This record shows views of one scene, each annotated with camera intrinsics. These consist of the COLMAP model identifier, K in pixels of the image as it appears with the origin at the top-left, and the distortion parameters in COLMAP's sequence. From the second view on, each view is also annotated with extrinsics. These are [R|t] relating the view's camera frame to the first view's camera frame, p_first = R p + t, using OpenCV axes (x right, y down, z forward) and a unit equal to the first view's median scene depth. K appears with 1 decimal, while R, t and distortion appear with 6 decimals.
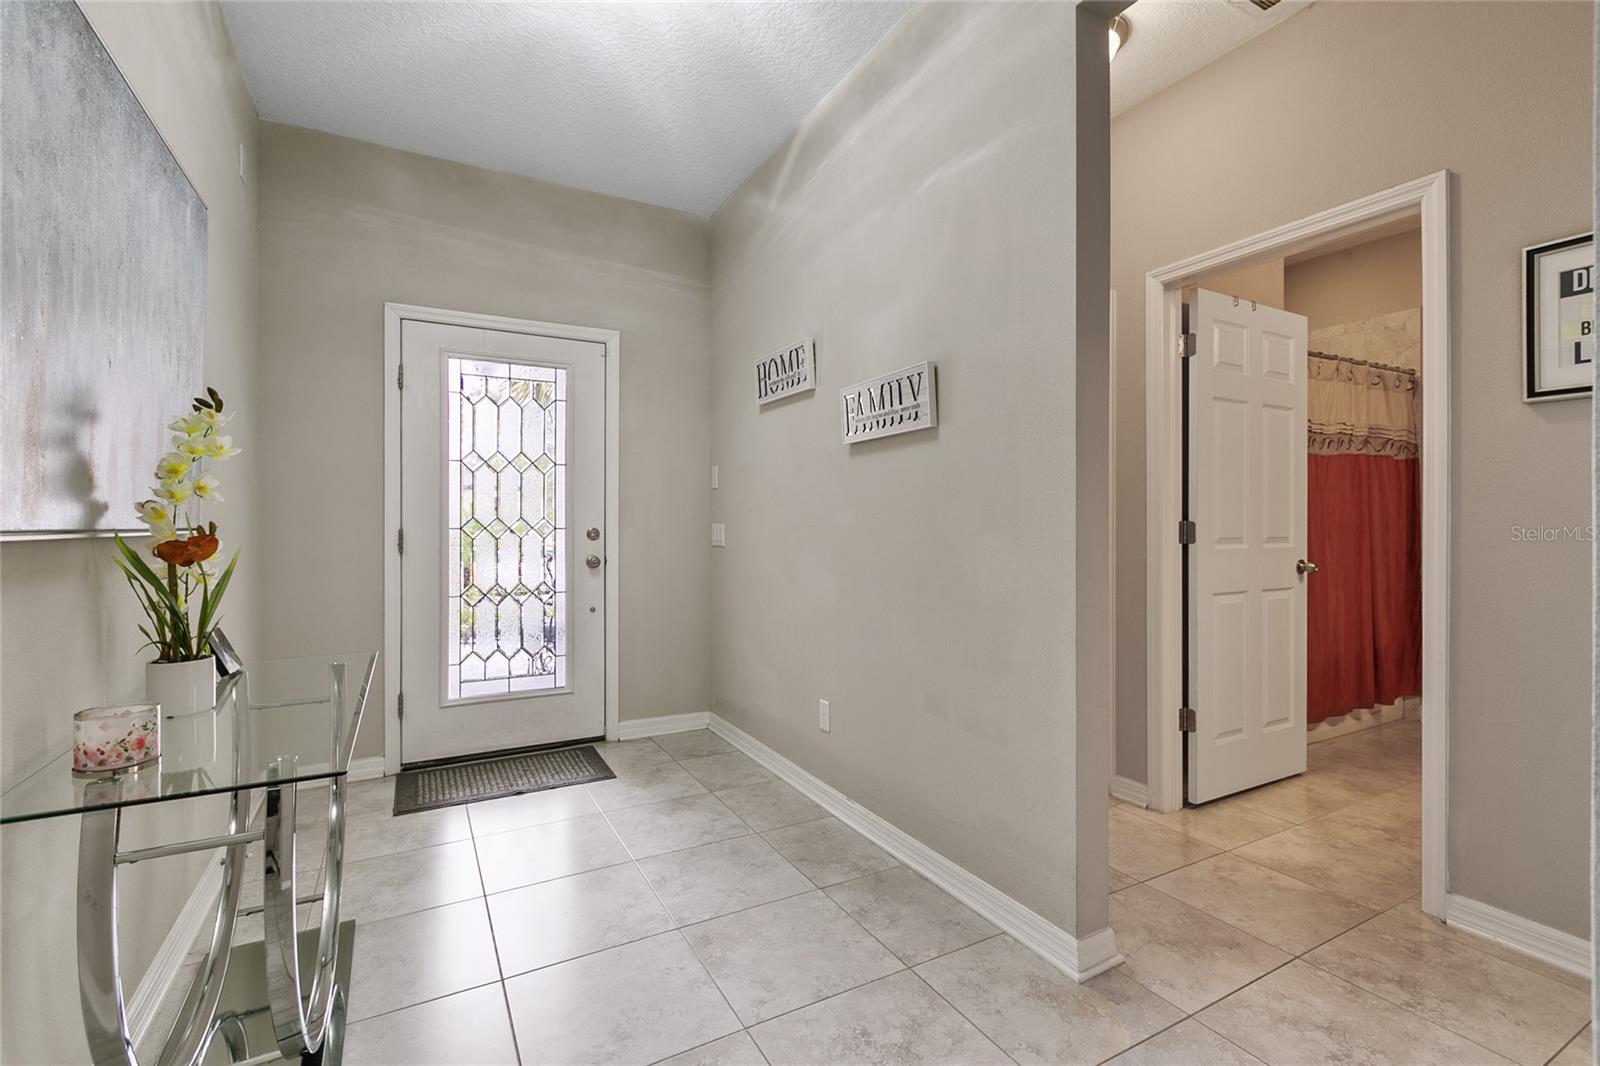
lens RADIAL K [[717.0, 0, 807.3], [0, 717.0, 518.9], [0, 0, 1]] dist [0.005052, -0.001135]
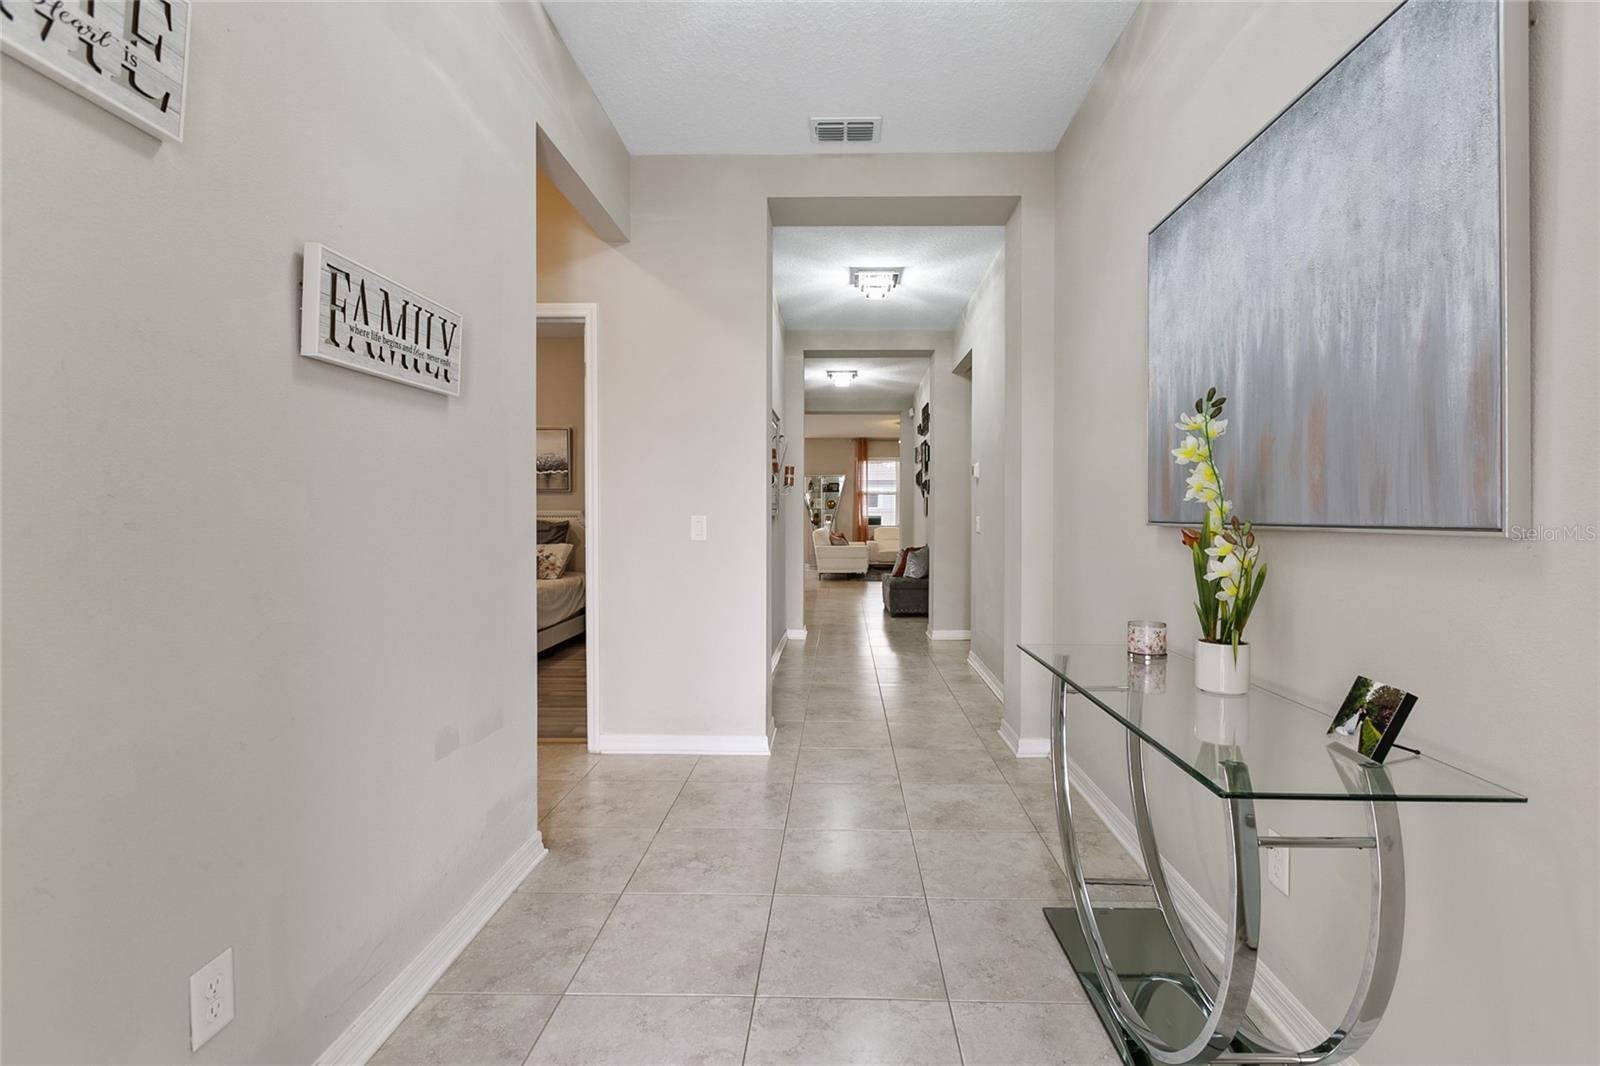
lens RADIAL K [[717.0, 0, 809.1], [0, 717.0, 526.2], [0, 0, 1]] dist [0.005052, -0.001135]
pose [[-0.855694, -0.015259, 0.517257, -0.563180], [-0.016156, 0.999866, 0.002770, 0.005905], [-0.517230, -0.005987, -0.855825, 1.437230]]
